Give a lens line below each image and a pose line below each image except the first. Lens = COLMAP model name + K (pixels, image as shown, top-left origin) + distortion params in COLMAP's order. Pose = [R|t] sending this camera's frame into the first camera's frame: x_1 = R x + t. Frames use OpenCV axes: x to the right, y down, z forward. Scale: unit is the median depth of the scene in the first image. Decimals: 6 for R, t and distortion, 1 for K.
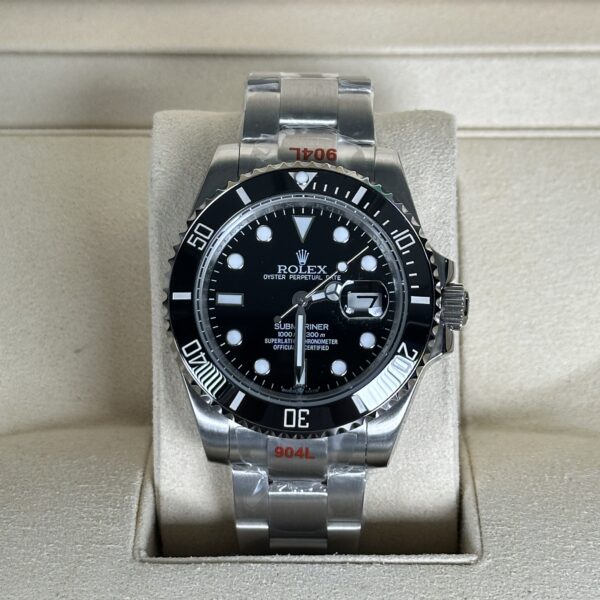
lens RADIAL K [[1908.4, 0, 301.3], [0, 1908.4, 300.3], [0, 0, 1]] dist [0.190014, 0.000000]
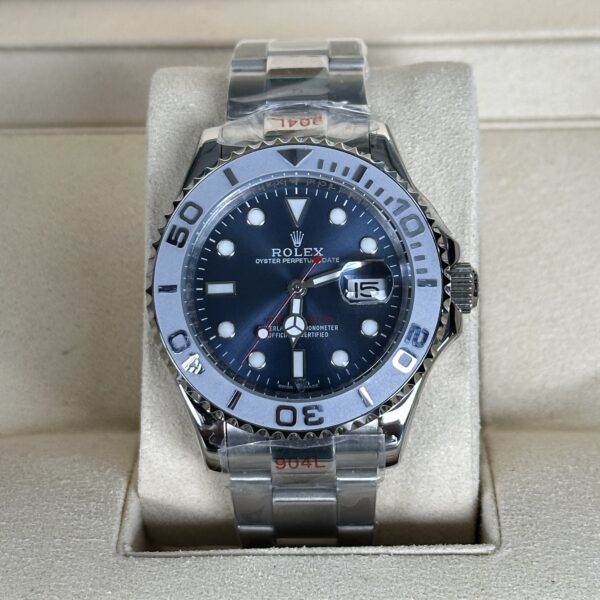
lens RADIAL K [[1908.4, 0, 302.3], [0, 1908.4, 296.7], [0, 0, 1]] dist [0.190014, 0.000000]
pose [[0.999609, -0.014026, -0.024204, 0.021339], [0.011766, 0.995770, -0.091129, 0.085648], [0.025379, 0.090809, 0.995545, 0.073632]]
